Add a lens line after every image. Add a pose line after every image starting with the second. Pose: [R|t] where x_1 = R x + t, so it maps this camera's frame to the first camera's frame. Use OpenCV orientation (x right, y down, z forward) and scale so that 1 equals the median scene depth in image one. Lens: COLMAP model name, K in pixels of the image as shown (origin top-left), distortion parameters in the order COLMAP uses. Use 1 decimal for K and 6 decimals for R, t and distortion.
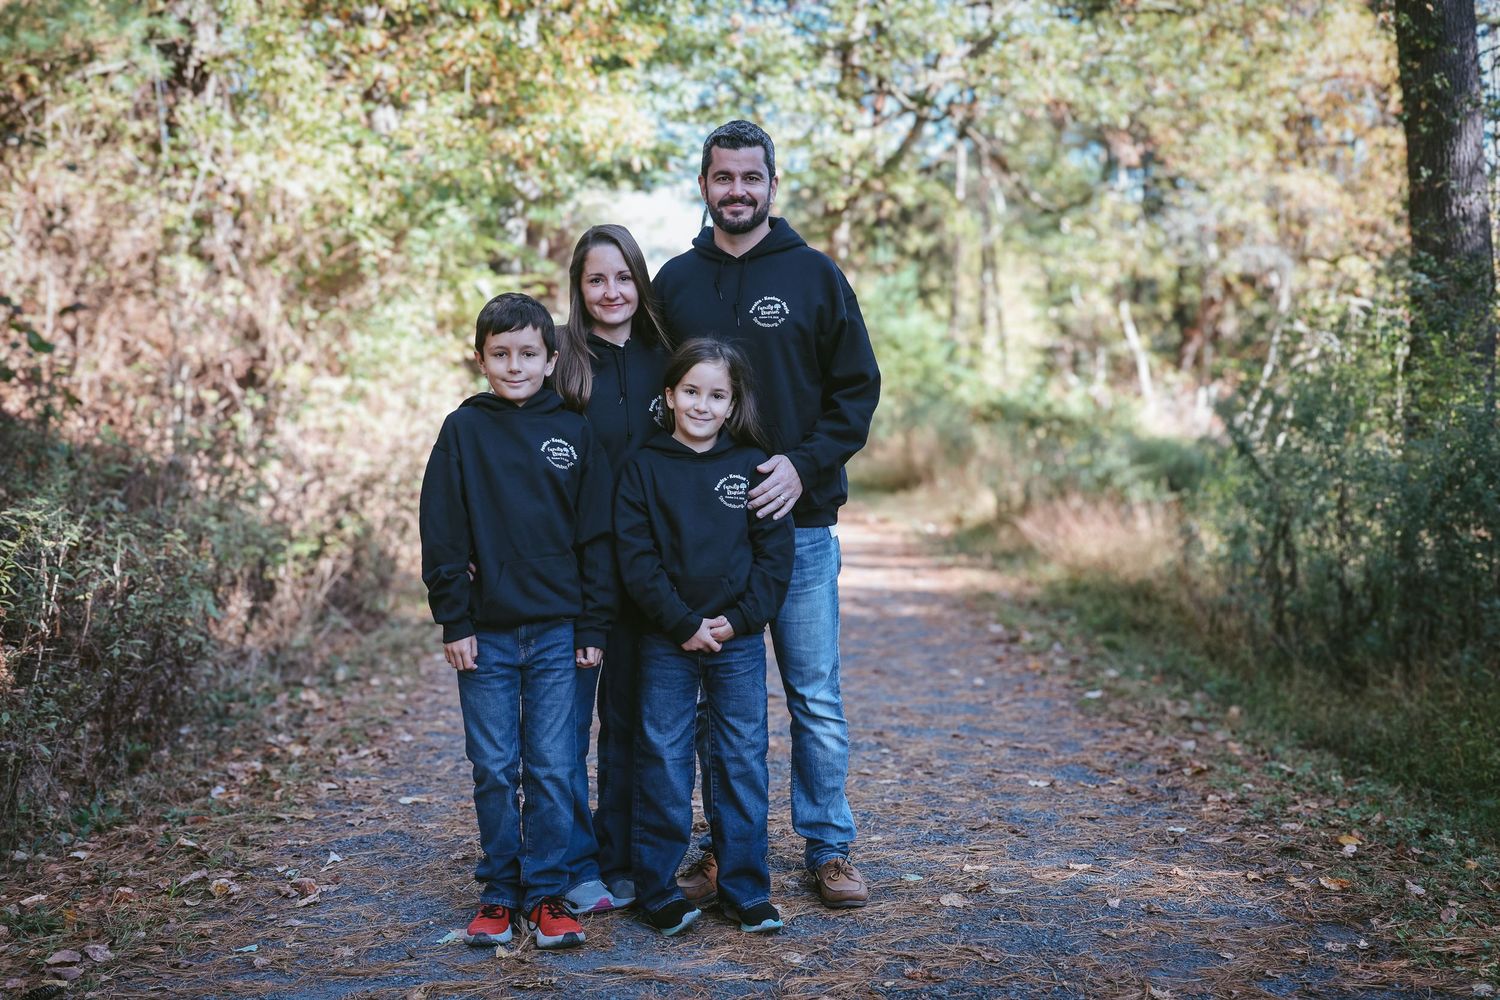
lens RADIAL K [[1886.2, 0, 750.0], [0, 1886.2, 500.0], [0, 0, 1]] dist [0.008412, -0.040529]
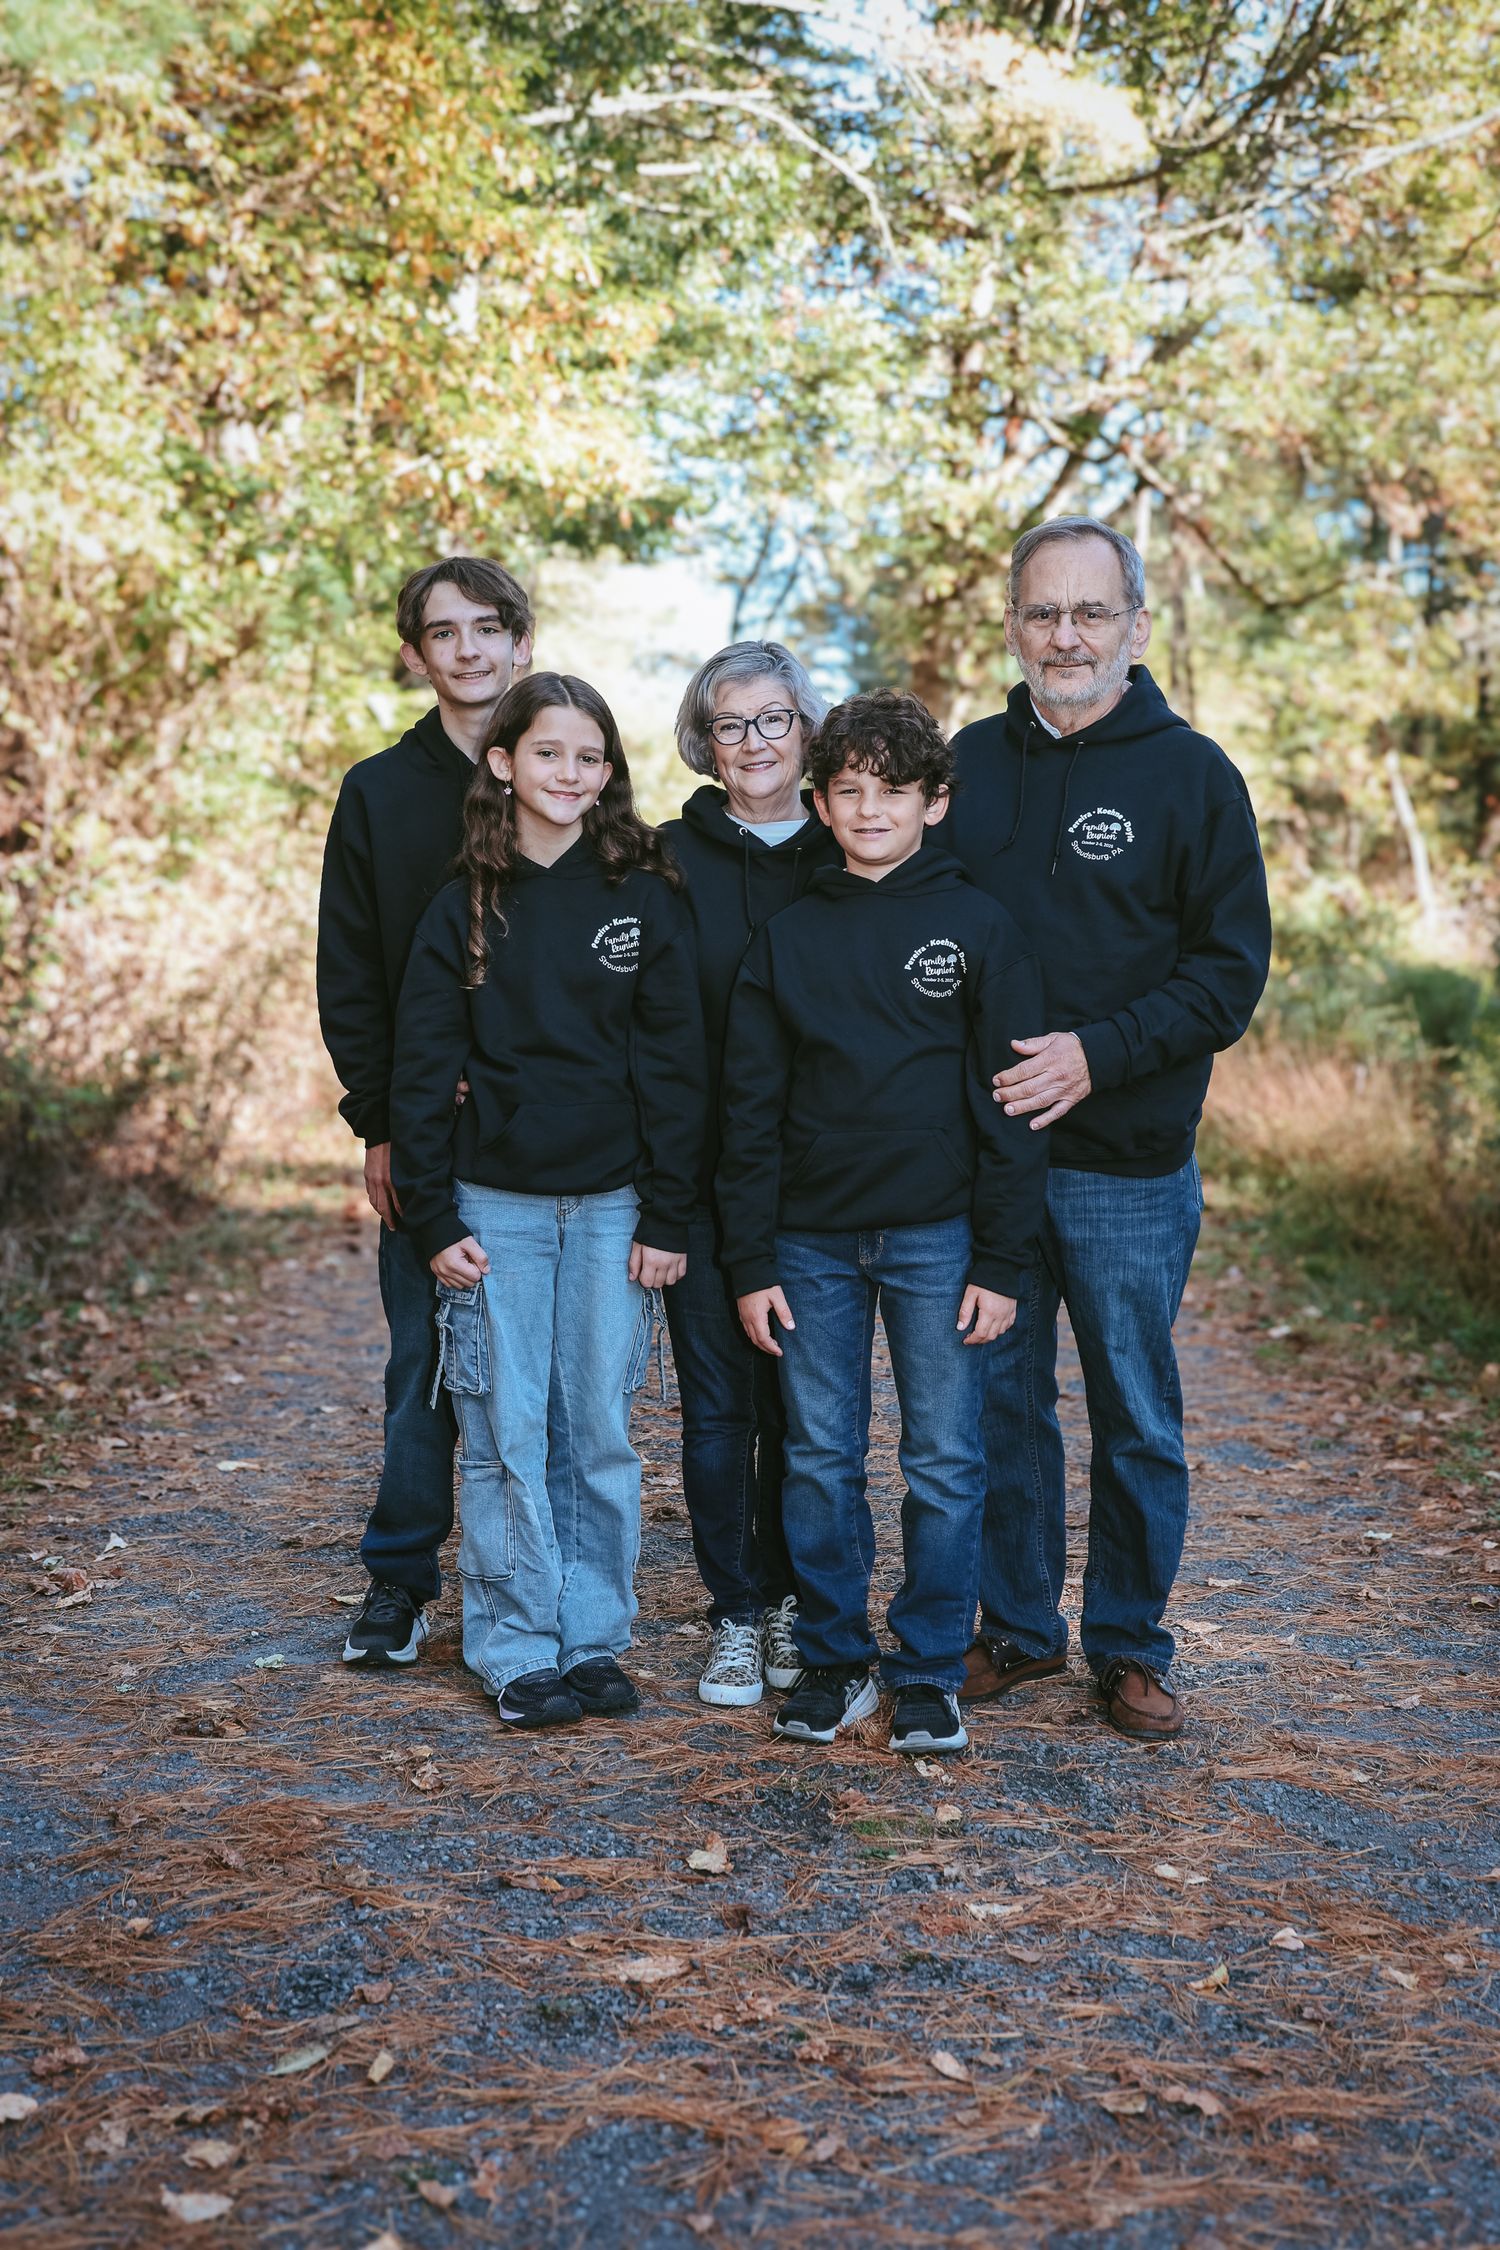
lens RADIAL K [[2952.1, 0, 750.0], [0, 2952.1, 1125.0], [0, 0, 1]] dist [0.006933, 0.010223]
pose [[0.999601, 0.022093, -0.017608, 0.008745], [-0.021653, 0.999458, 0.024798, 0.003816], [0.018146, -0.024407, 0.999537, -0.019474]]
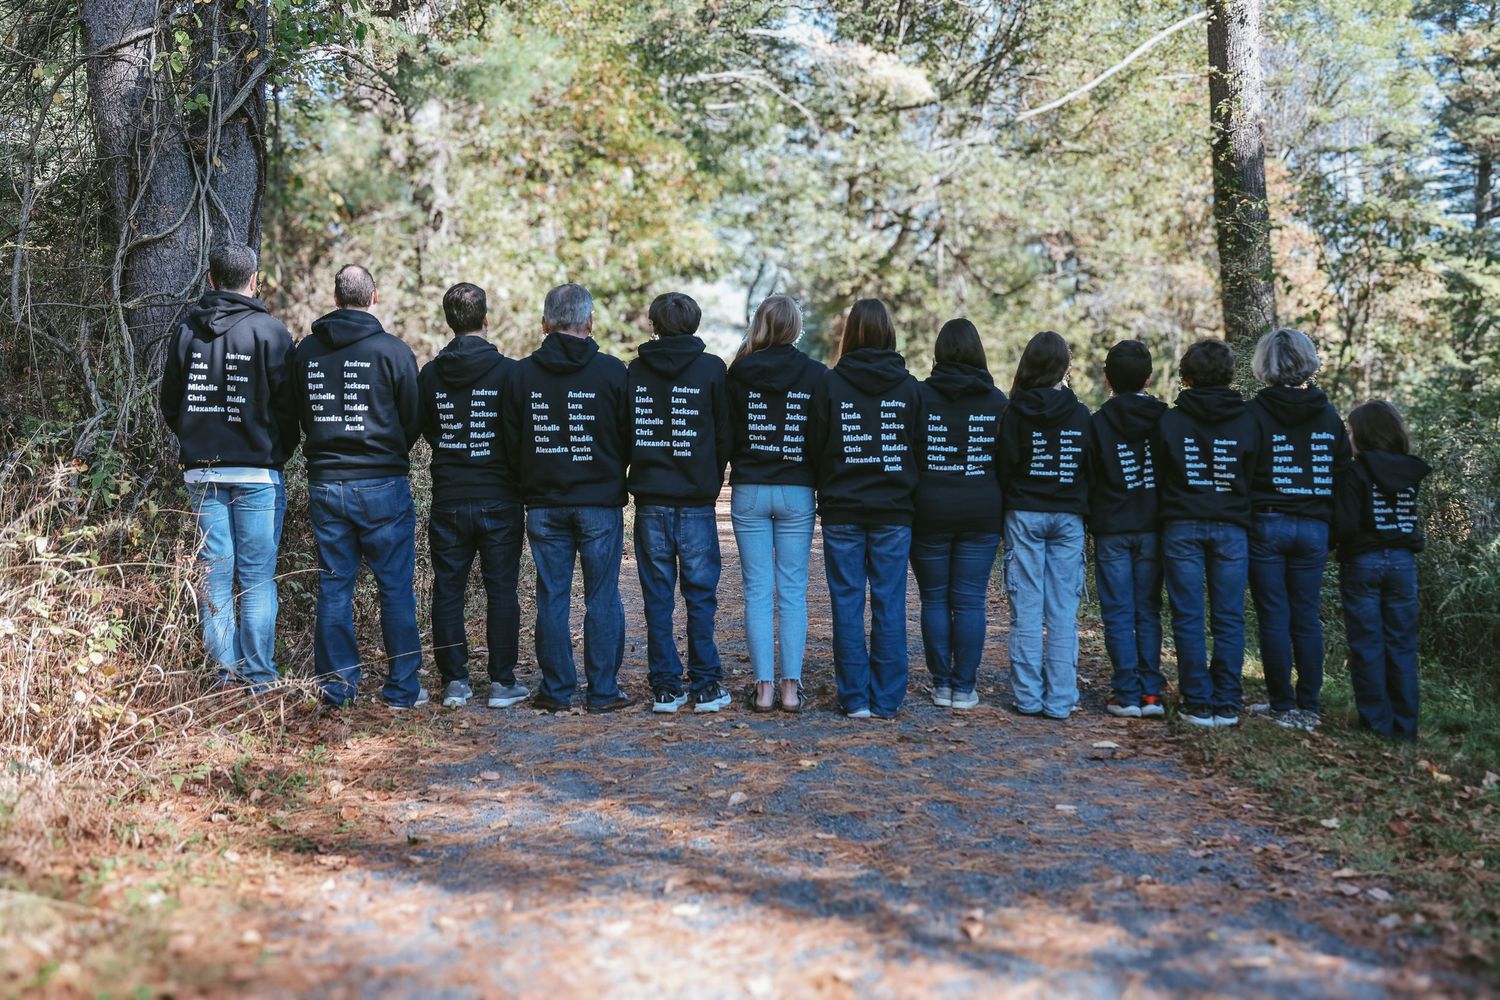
lens RADIAL K [[1464.9, 0, 750.0], [0, 1464.9, 500.0], [0, 0, 1]] dist [0.032039, -0.024339]
pose [[0.999748, 0.000920, -0.022429, -0.000268], [-0.001127, 0.999957, -0.009230, 0.025902], [0.022419, 0.009253, 0.999706, -0.259191]]
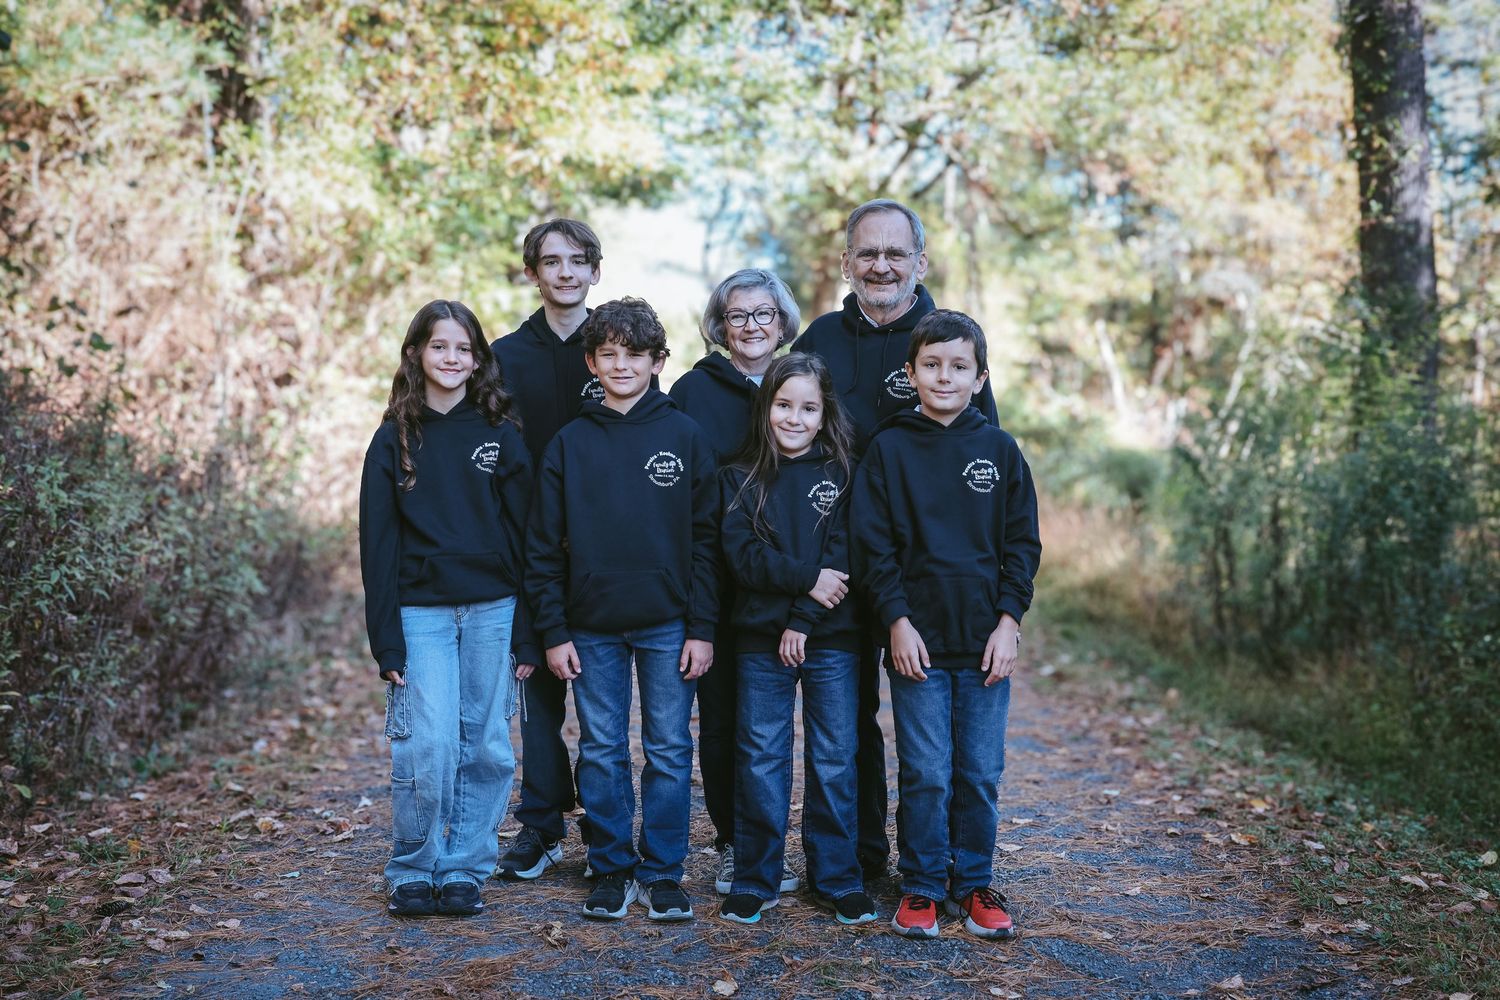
lens RADIAL K [[1781.0, 0, 750.0], [0, 1781.0, 500.0], [0, 0, 1]] dist [0.020376, 0.014803]
pose [[0.999836, 0.018034, 0.001913, 0.002368], [-0.018032, 0.999837, -0.000770, 0.001896], [-0.001926, 0.000736, 0.999998, -0.029817]]
